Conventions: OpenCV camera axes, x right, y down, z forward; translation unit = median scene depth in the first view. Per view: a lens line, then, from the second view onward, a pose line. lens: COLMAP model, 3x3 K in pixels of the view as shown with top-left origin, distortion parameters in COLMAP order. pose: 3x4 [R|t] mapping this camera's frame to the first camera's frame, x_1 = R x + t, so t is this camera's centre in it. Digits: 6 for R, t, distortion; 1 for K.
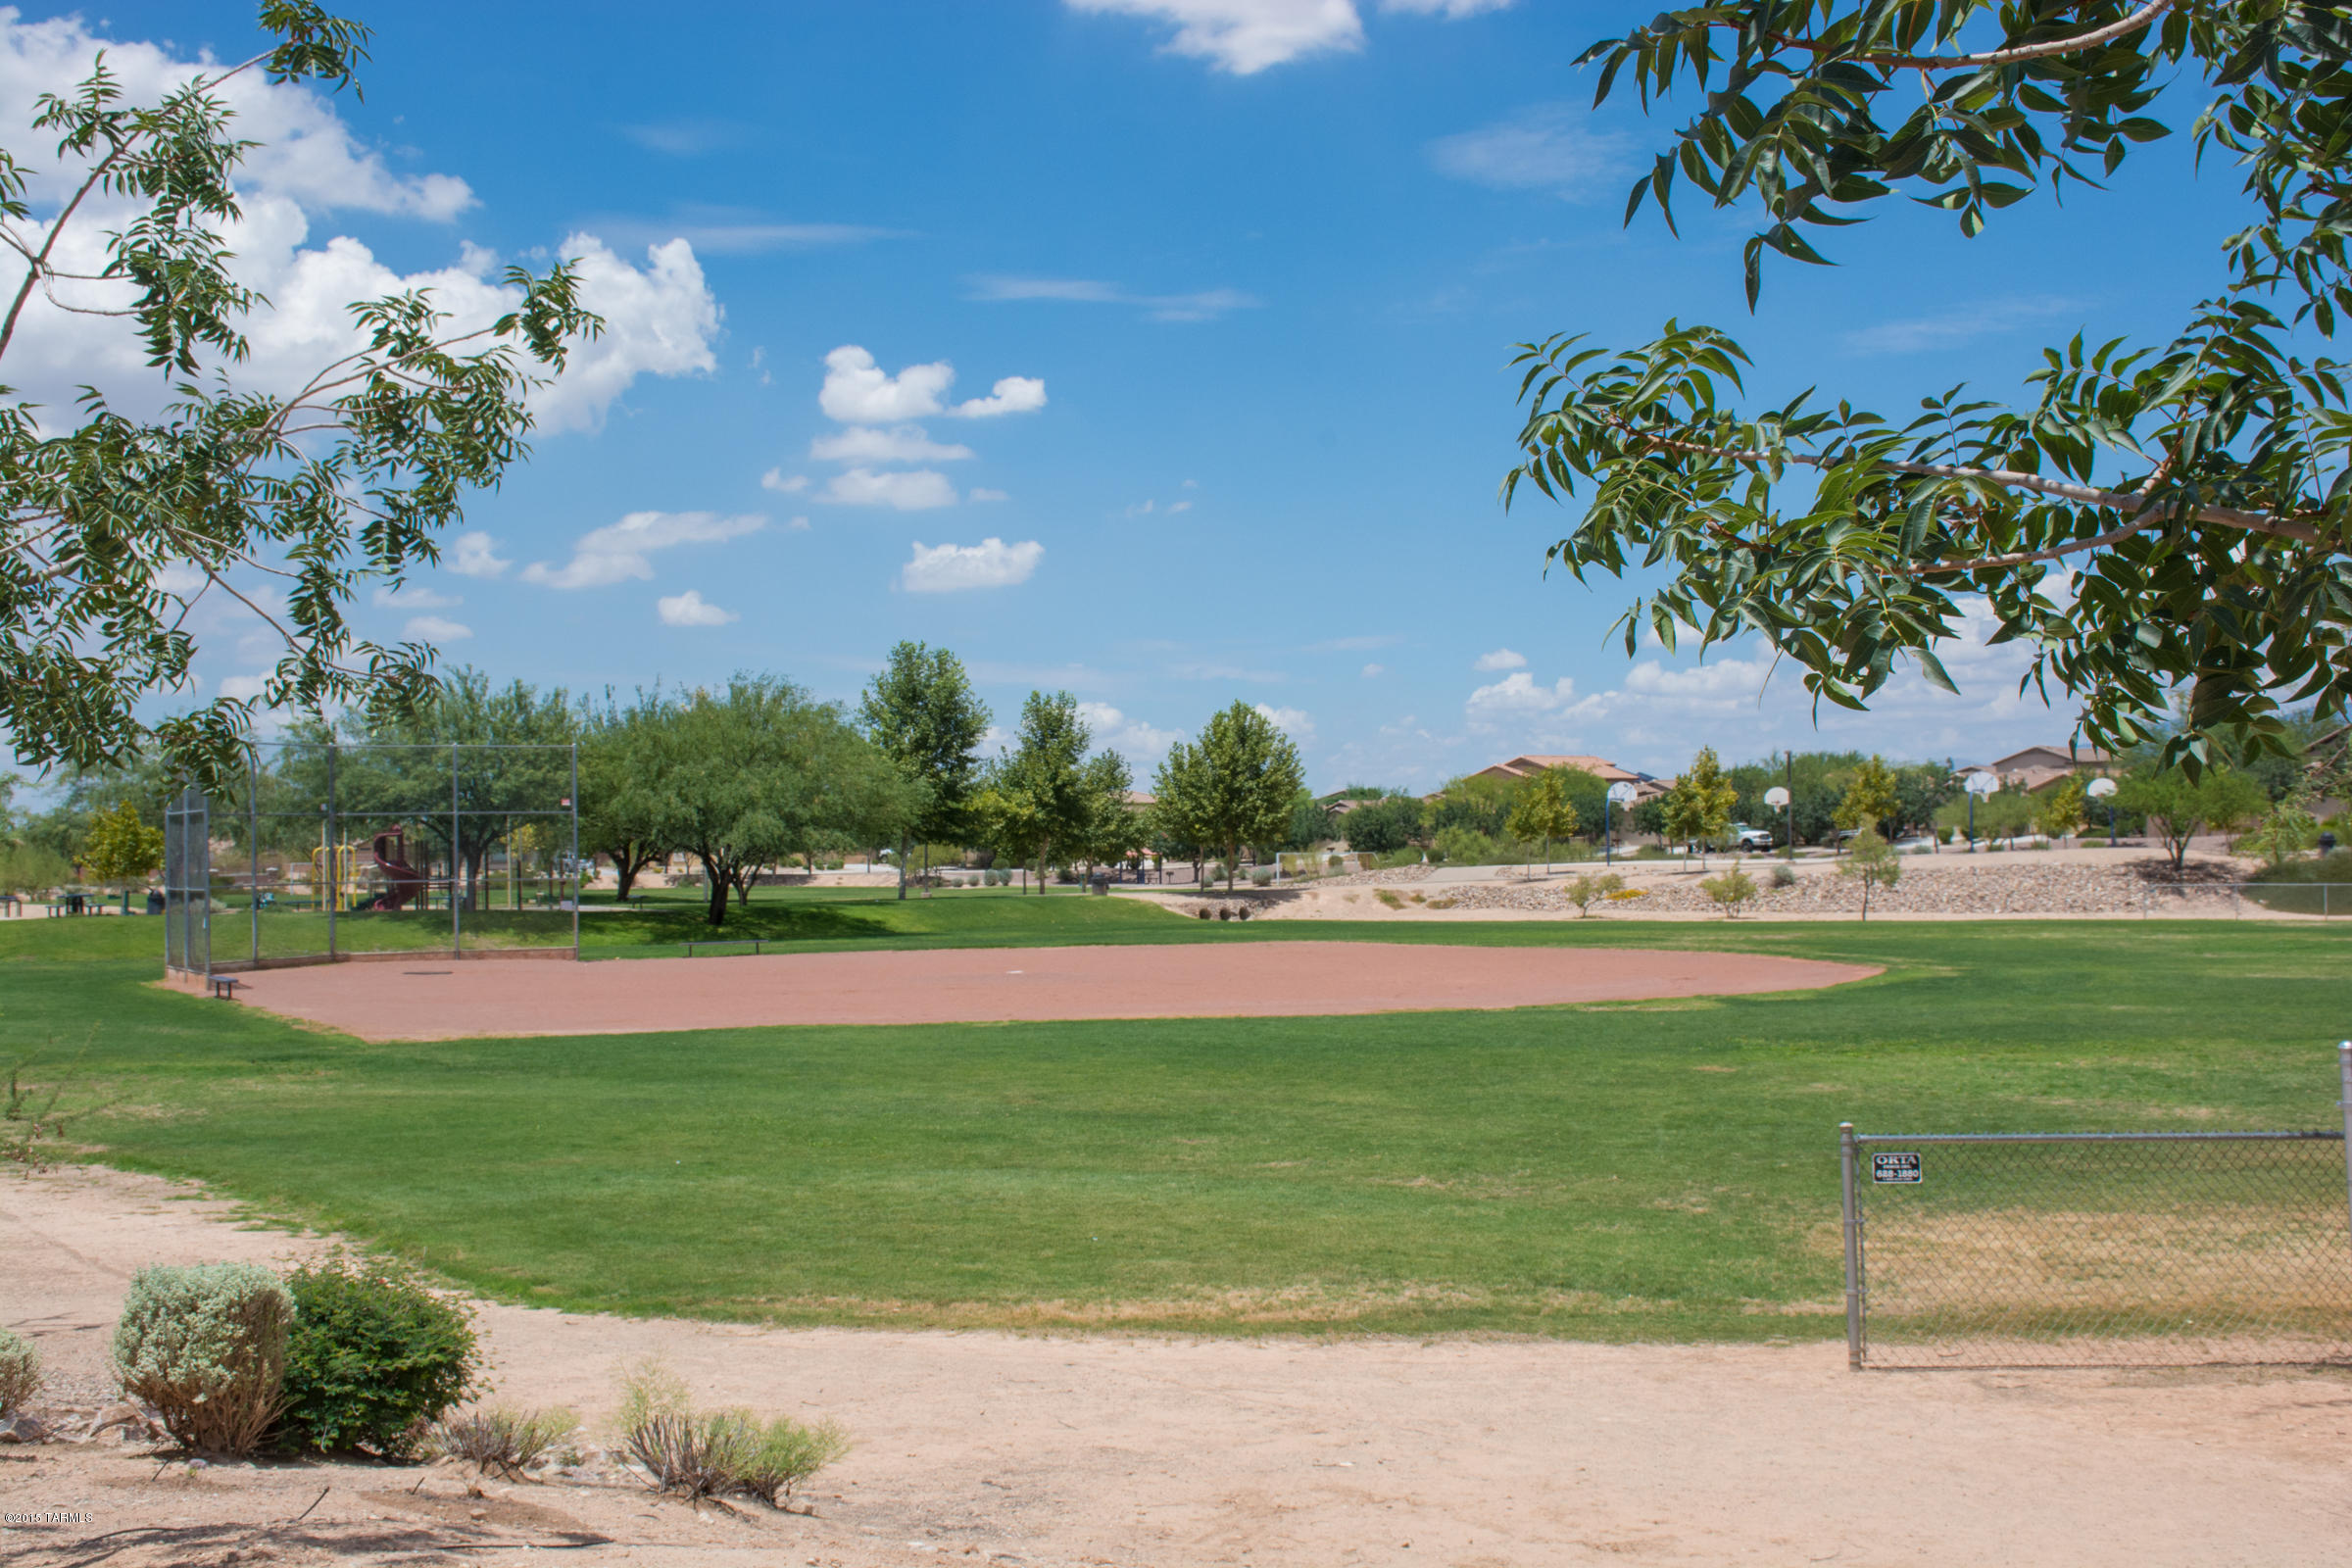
lens RADIAL K [[3233.4, 0, 1179.5], [0, 3233.4, 781.8], [0, 0, 1]] dist [0.194949, 0.000000]
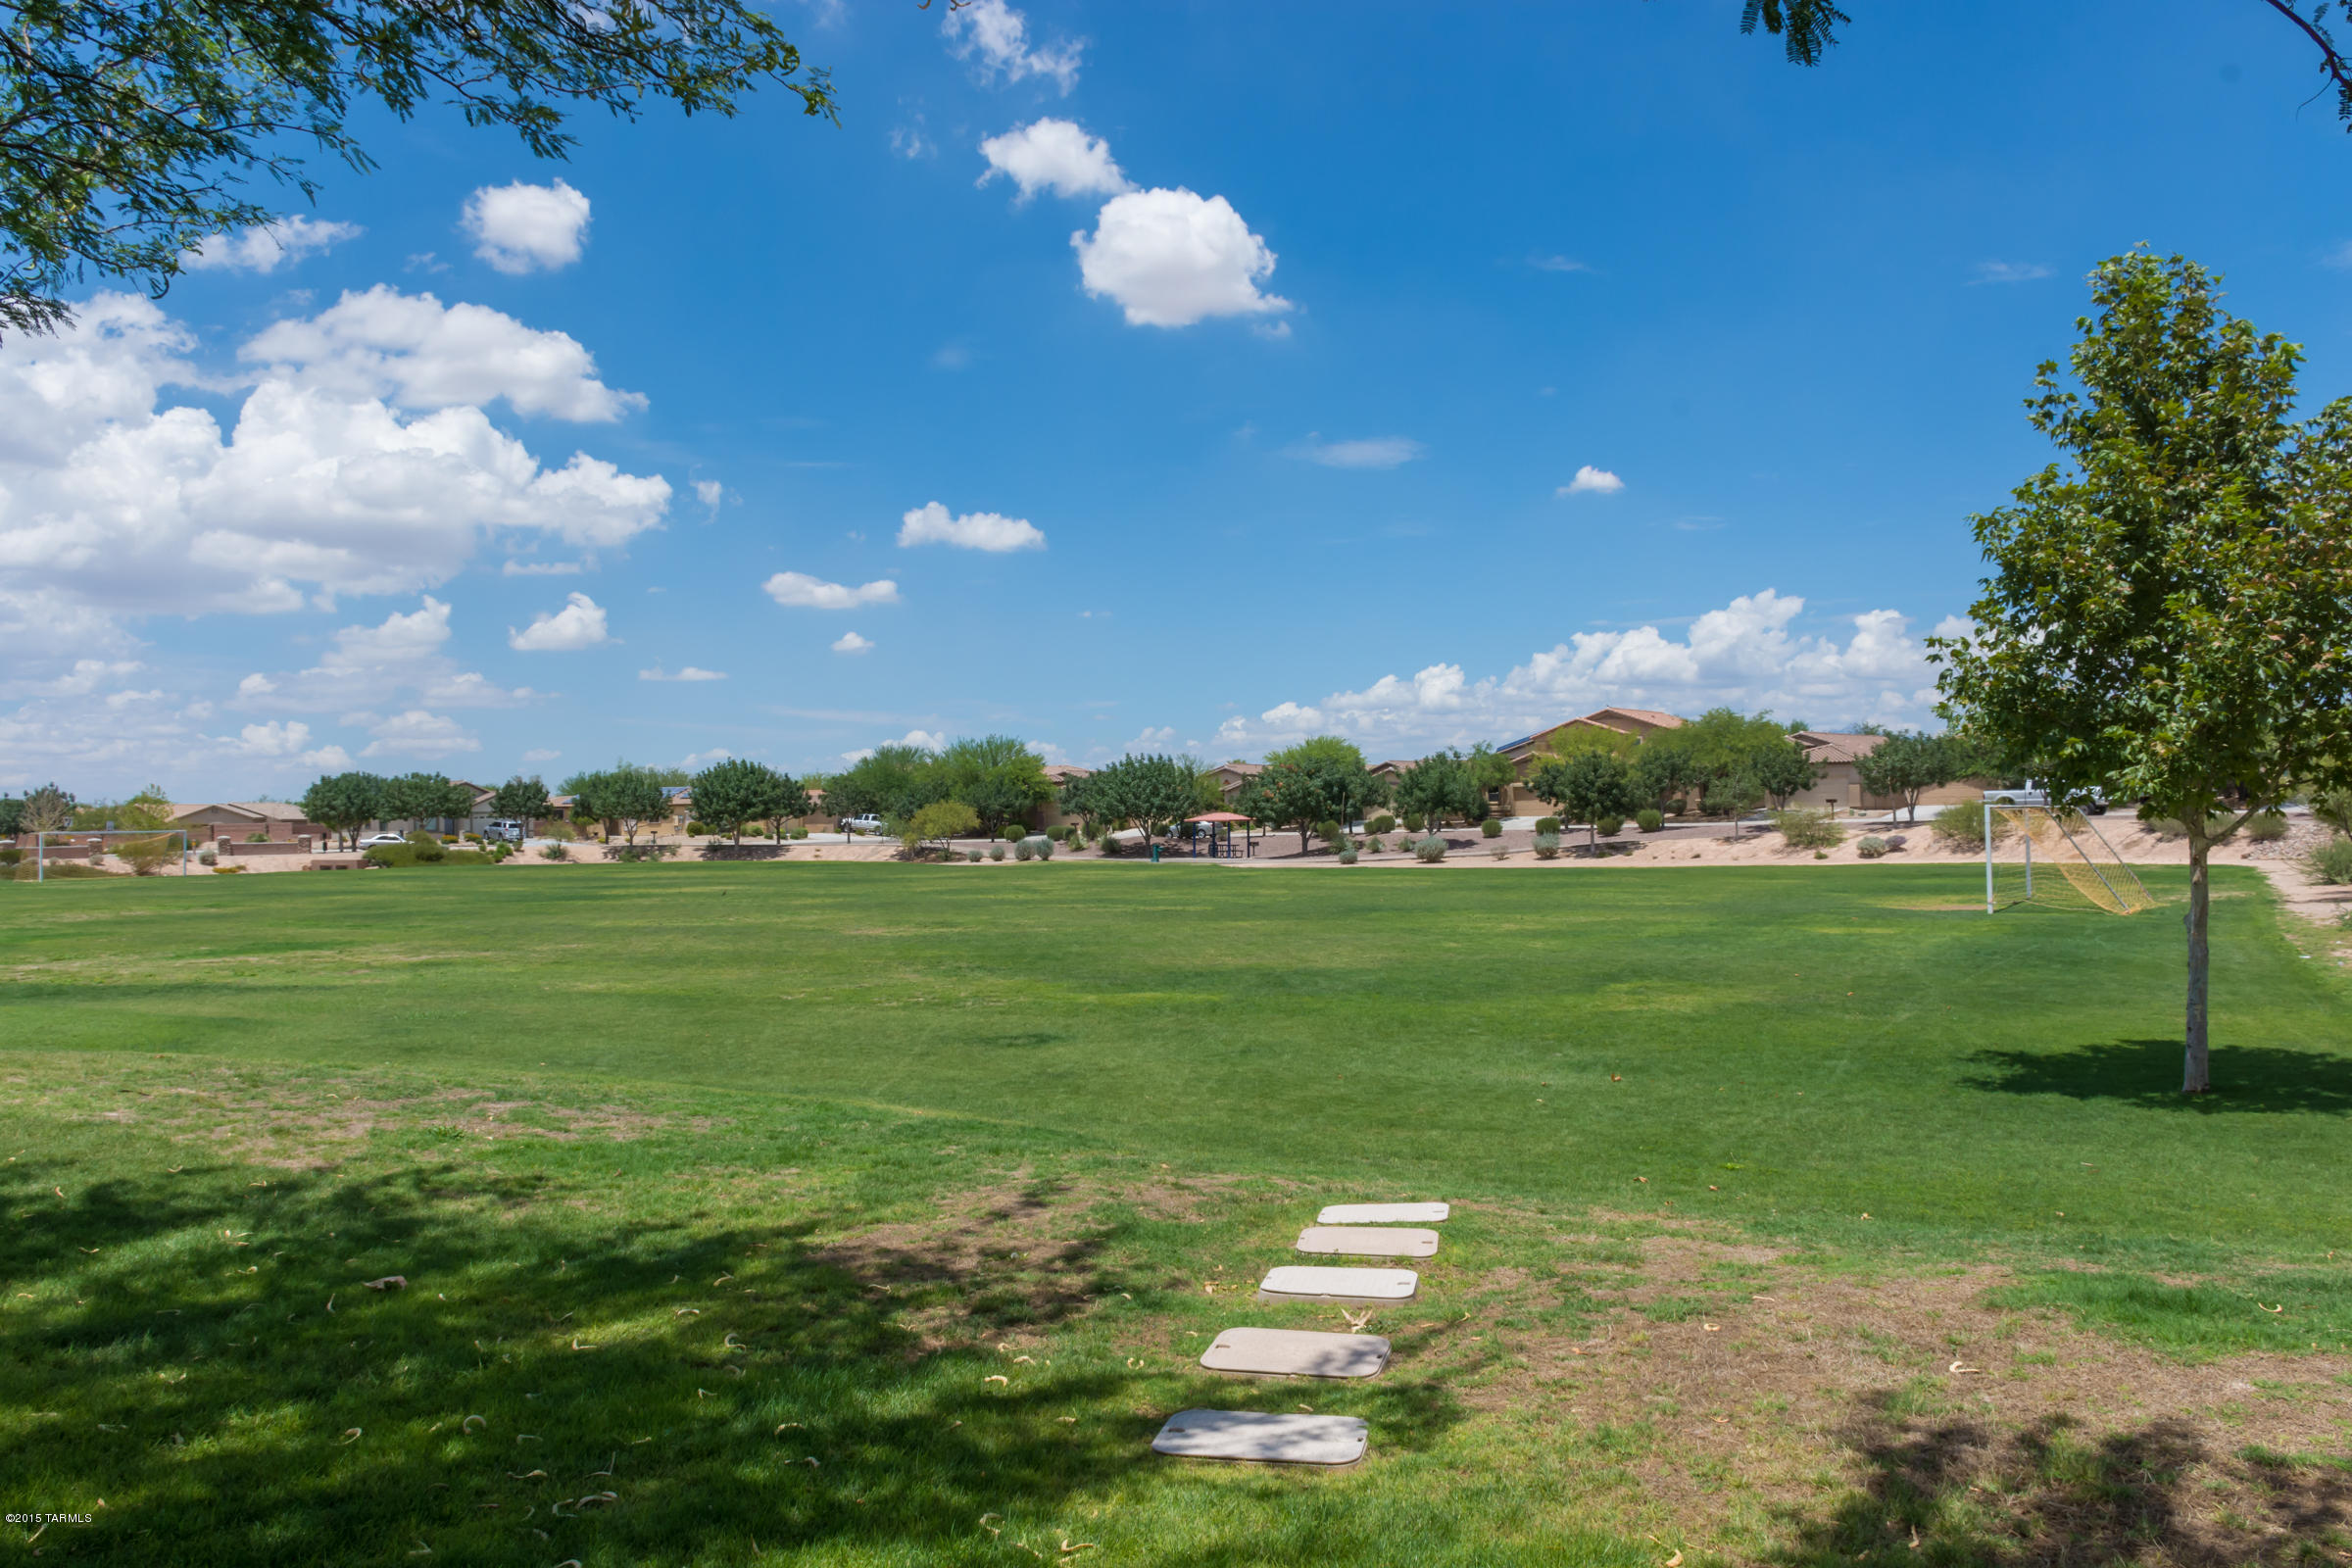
lens RADIAL K [[1829.2, 0, 1168.4], [0, 1829.2, 788.8], [0, 0, 1]] dist [-0.064844, 0.041797]
pose [[0.999071, -0.002945, 0.043001, -0.038304], [0.003159, 0.999983, -0.004893, 0.017145], [-0.042986, 0.005024, 0.999063, 0.547431]]
